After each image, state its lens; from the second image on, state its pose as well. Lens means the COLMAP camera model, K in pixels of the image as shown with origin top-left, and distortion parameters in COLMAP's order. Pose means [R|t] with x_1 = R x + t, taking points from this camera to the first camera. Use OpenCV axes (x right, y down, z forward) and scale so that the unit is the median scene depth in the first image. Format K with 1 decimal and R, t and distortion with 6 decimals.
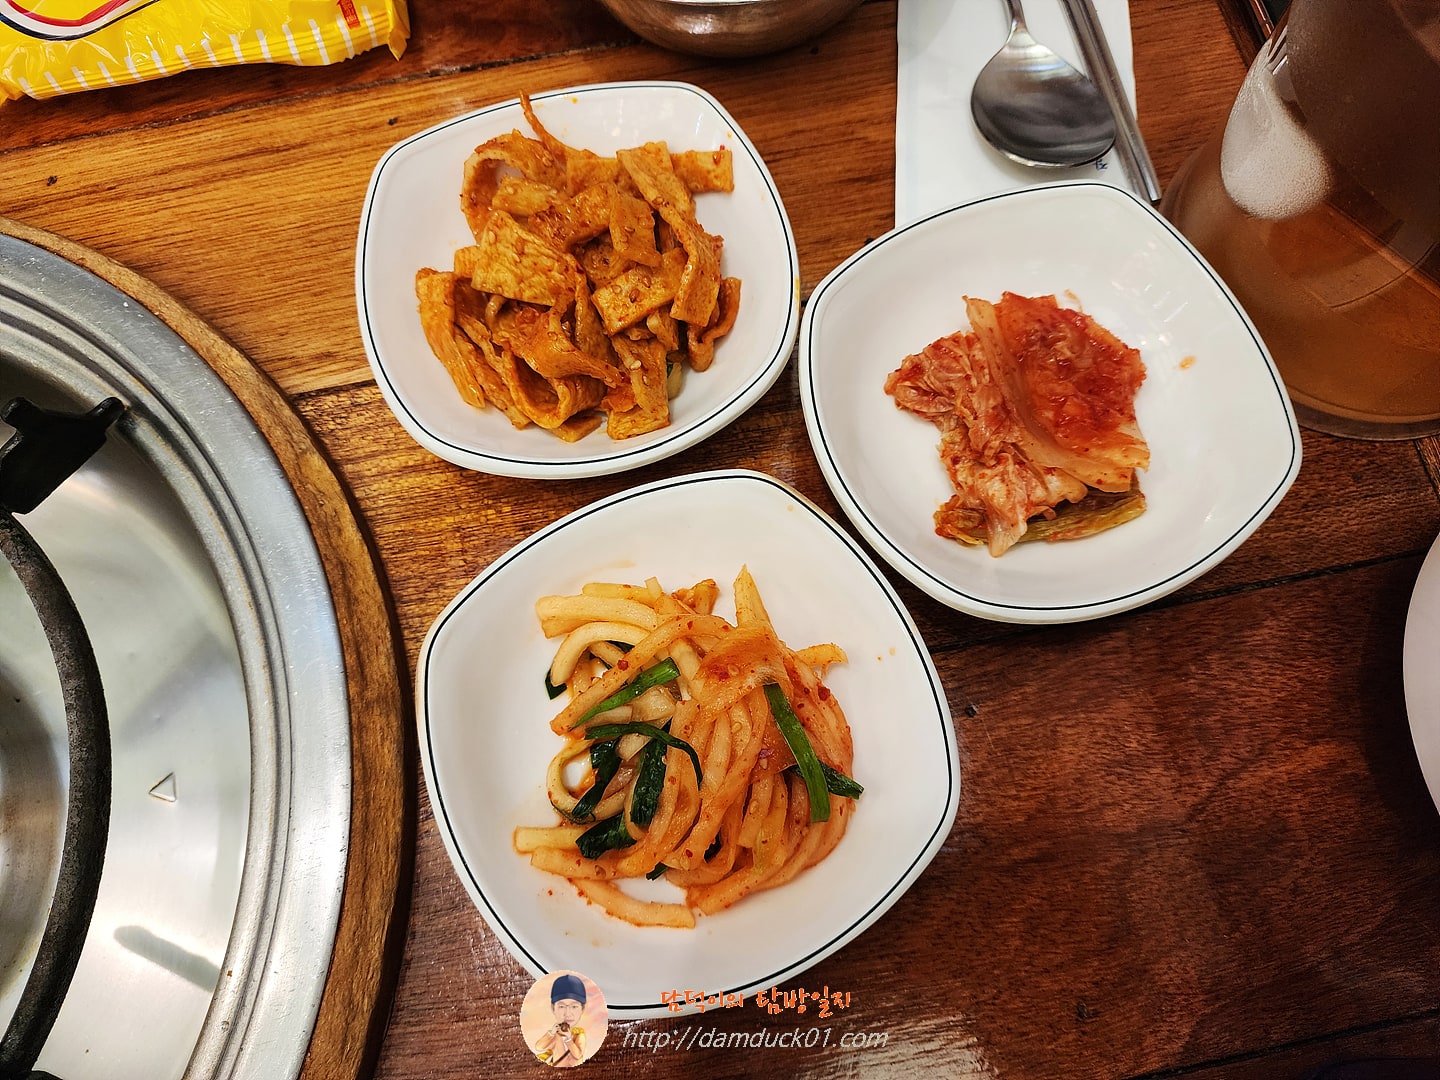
lens RADIAL K [[963.6, 0, 720.0], [0, 963.6, 540.0], [0, 0, 1]] dist [0.004385, 0.000757]
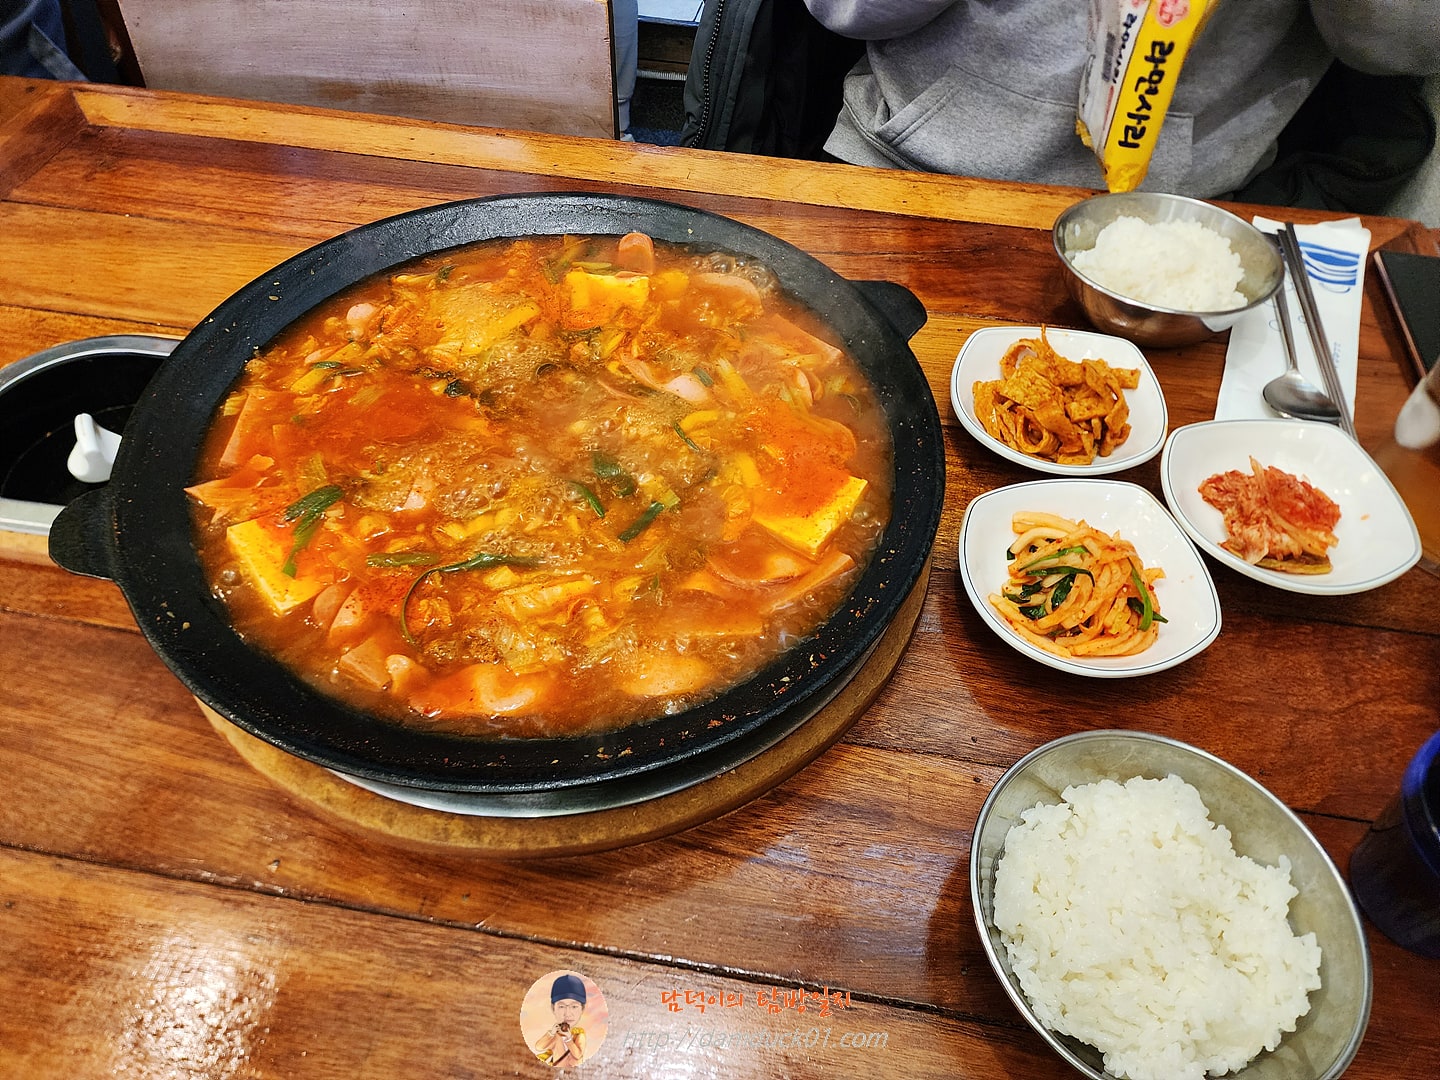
lens RADIAL K [[963.6, 0, 720.0], [0, 963.6, 540.0], [0, 0, 1]] dist [0.004385, 0.000757]
pose [[0.935274, 0.290993, -0.201460, -0.336444], [-0.343978, 0.881359, -0.323859, 0.969204], [0.083318, 0.372195, 0.924407, -0.920133]]
